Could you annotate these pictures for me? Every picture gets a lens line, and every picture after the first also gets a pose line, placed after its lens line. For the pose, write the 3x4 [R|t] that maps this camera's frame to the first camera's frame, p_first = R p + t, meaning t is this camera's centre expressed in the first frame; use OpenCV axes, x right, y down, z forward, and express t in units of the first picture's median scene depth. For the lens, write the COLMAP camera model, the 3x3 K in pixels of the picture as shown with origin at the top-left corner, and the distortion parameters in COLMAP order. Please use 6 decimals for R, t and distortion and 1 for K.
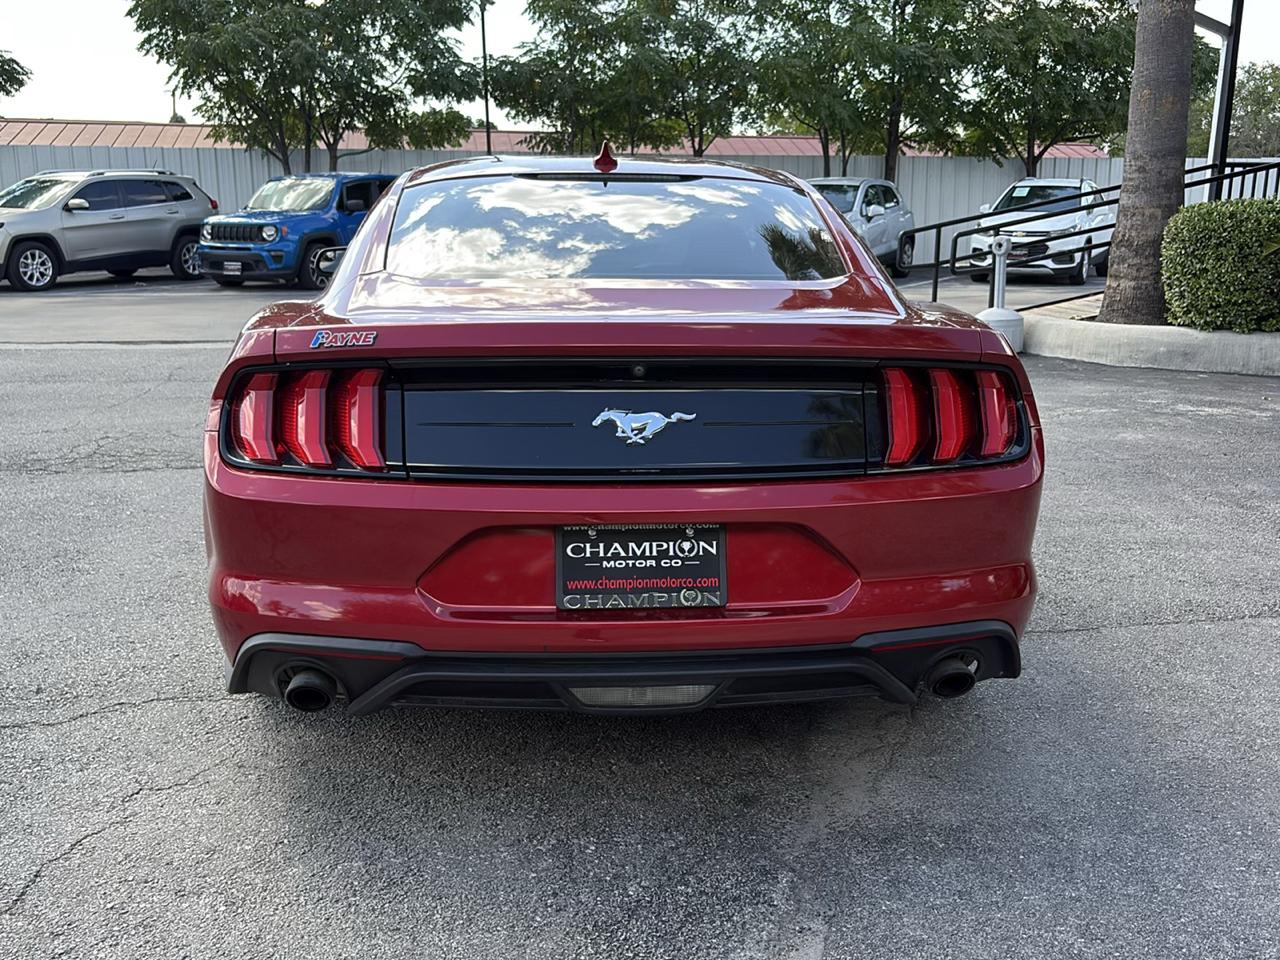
lens RADIAL K [[1245.3, 0, 644.9], [0, 1245.3, 475.1], [0, 0, 1]] dist [0.025454, -0.018211]
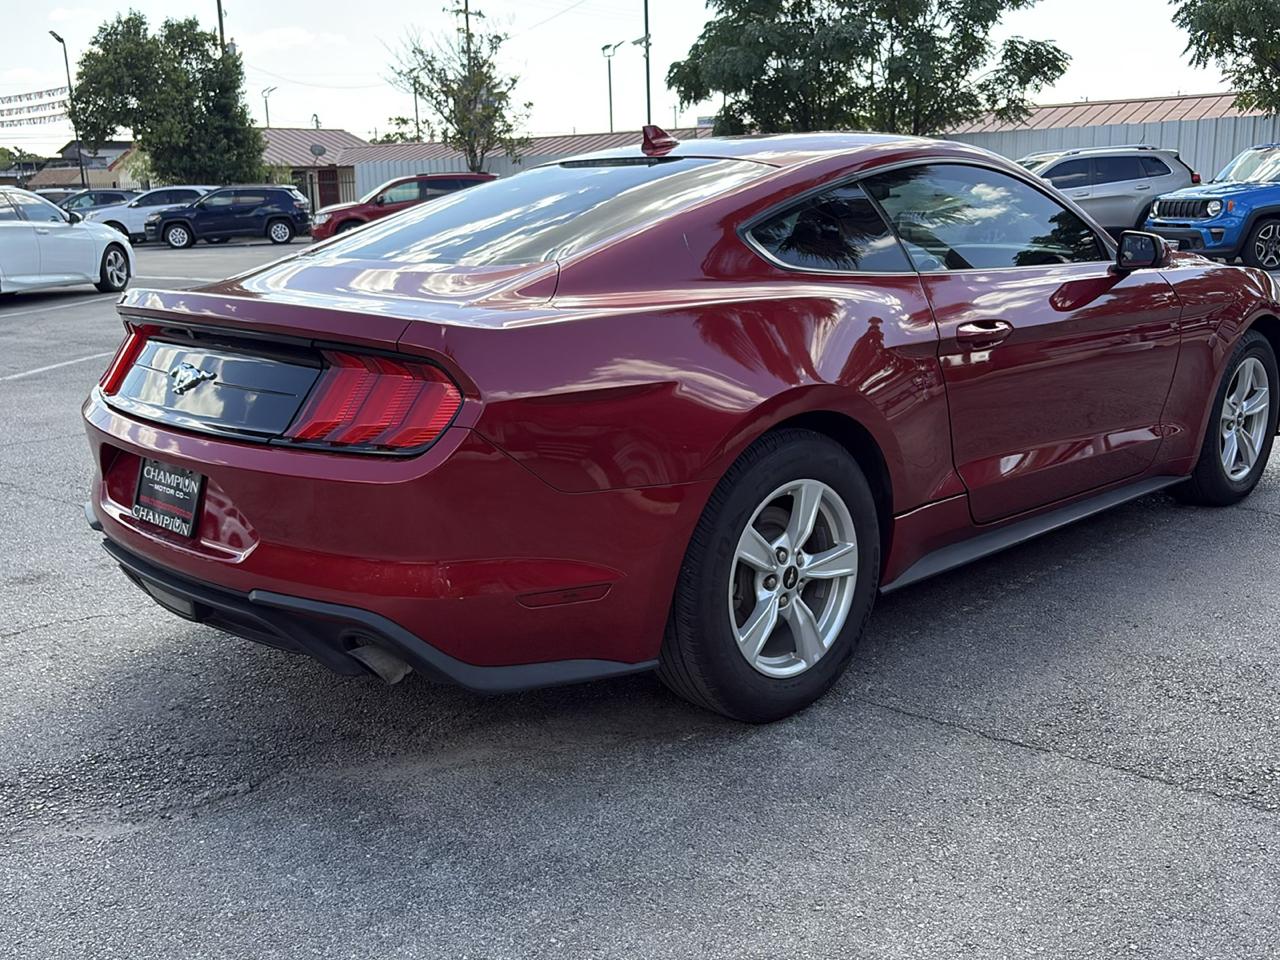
lens RADIAL K [[1269.4, 0, 675.7], [0, 1269.4, 445.9], [0, 0, 1]] dist [0.052613, 0.019267]
pose [[0.647944, 0.132320, -0.750106, 0.182843], [-0.137032, 0.988977, 0.056088, -0.016566], [0.749260, 0.066447, 0.658934, 0.075935]]
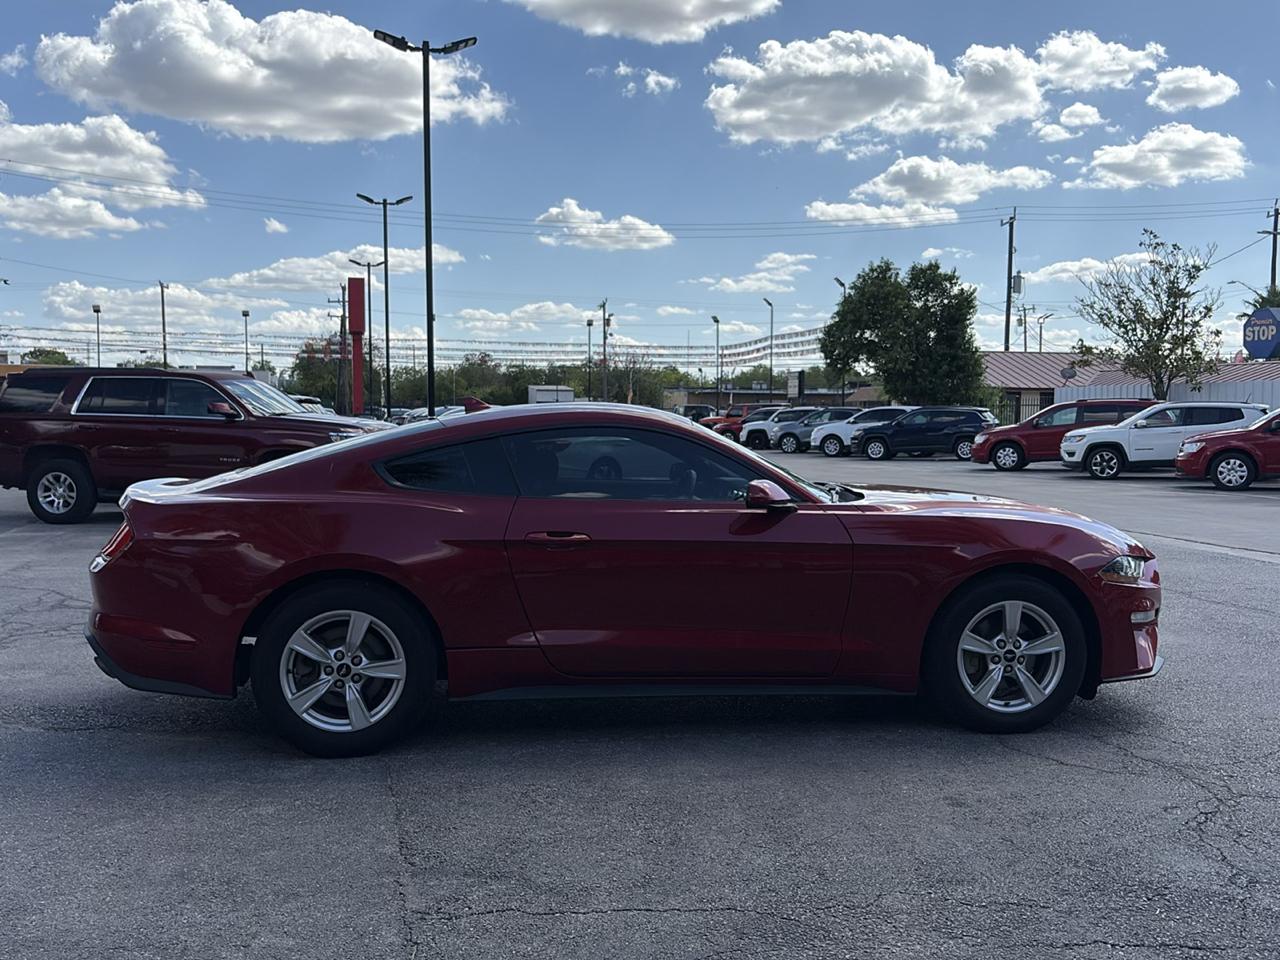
lens RADIAL K [[1245.3, 0, 644.9], [0, 1245.3, 475.1], [0, 0, 1]] dist [0.025454, -0.018211]
pose [[0.086817, 0.046410, -0.995143, 0.376223], [-0.218577, 0.975462, 0.026424, -0.062942], [0.971950, 0.215221, 0.094830, 0.259965]]
